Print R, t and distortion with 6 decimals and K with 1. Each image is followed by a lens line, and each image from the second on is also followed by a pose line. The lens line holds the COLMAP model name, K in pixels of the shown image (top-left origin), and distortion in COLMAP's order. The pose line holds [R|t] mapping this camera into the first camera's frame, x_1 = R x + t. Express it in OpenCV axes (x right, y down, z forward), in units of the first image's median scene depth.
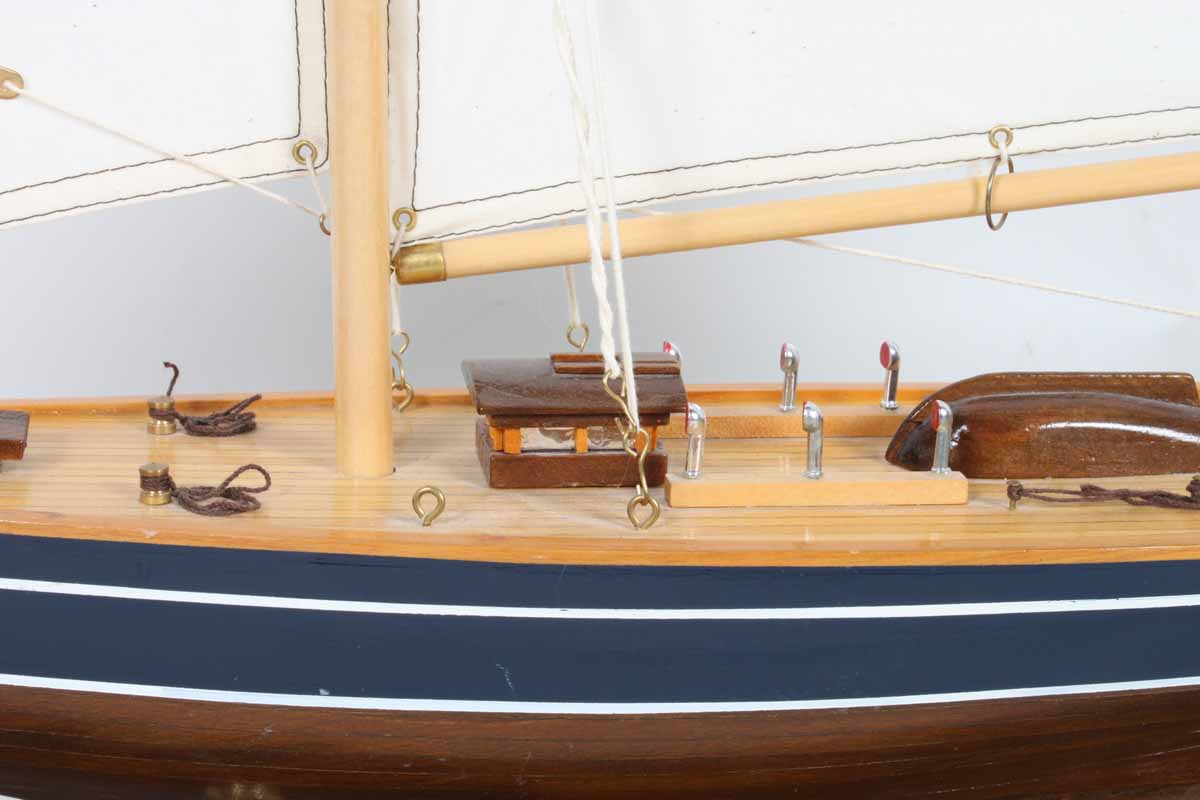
lens RADIAL K [[2501.7, 0, 612.1], [0, 2501.7, 404.2], [0, 0, 1]] dist [0.099961, 0.000000]
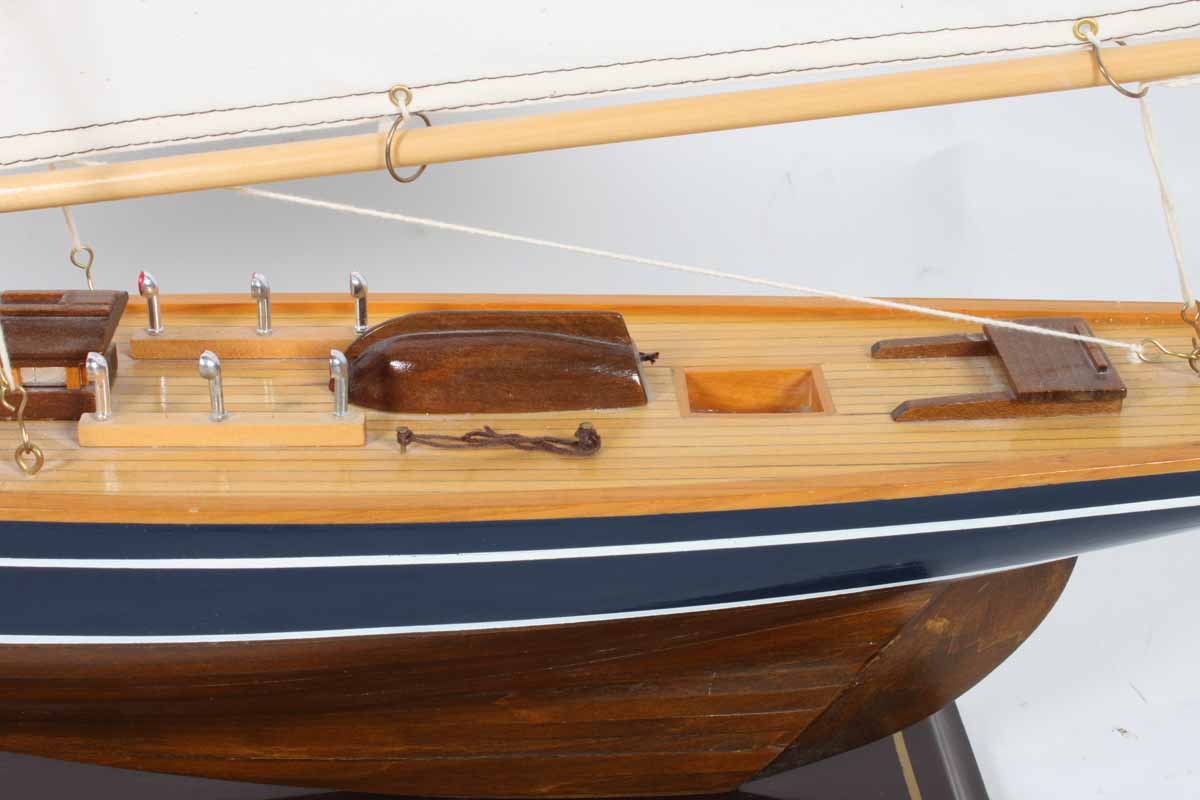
lens RADIAL K [[2070.6, 0, 599.7], [0, 2070.6, 396.4], [0, 0, 1]] dist [-0.042005, 0.000000]
pose [[0.992691, 0.025777, -0.117895, 0.340577], [-0.007838, 0.988630, 0.150166, -0.112549], [0.120426, -0.148145, 0.981606, 0.152049]]
